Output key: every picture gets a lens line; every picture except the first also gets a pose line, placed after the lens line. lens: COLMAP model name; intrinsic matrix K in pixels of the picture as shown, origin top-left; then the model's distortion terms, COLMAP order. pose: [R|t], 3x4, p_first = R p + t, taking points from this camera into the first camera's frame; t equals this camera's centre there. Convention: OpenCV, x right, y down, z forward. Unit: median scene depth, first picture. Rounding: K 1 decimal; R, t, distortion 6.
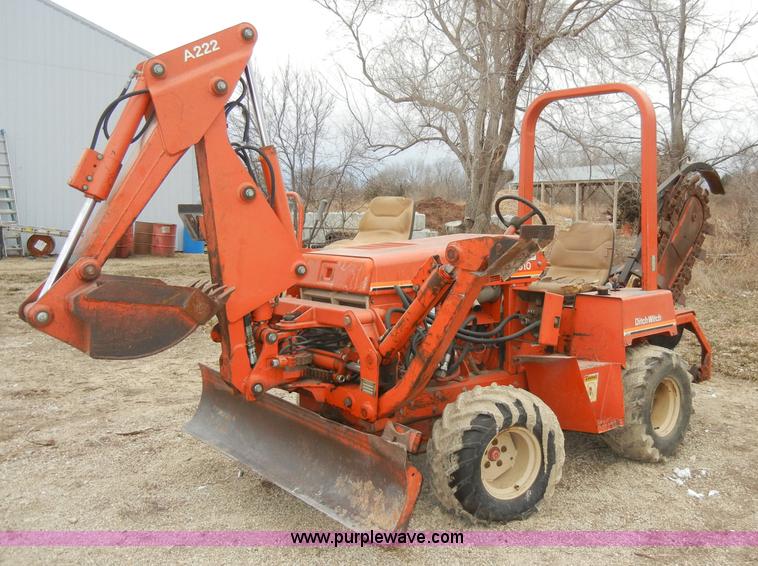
lens RADIAL K [[706.5, 0, 377.7], [0, 706.5, 250.4], [0, 0, 1]] dist [0.049169, -0.000954]
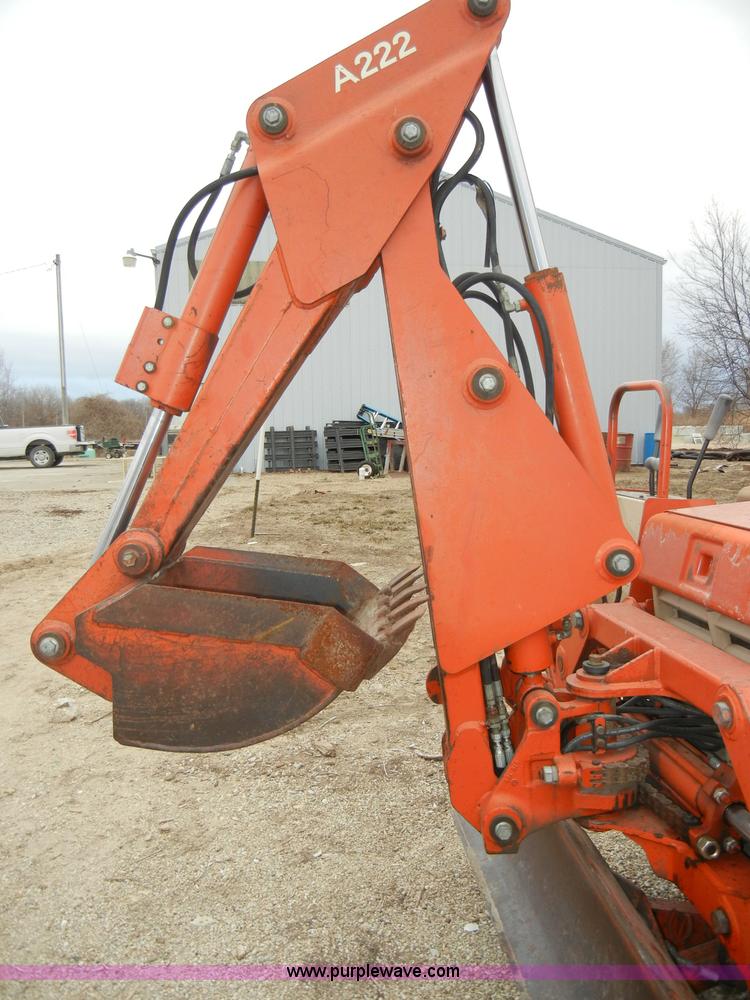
lens RADIAL K [[805.9, 0, 401.0], [0, 805.9, 501.3], [0, 0, 1]] dist [-0.004297, -0.001634]
pose [[0.842208, 0.030080, -0.538314, 0.039729], [-0.003904, 0.998756, 0.049702, -0.033072], [0.539139, -0.039758, 0.841278, 0.551430]]
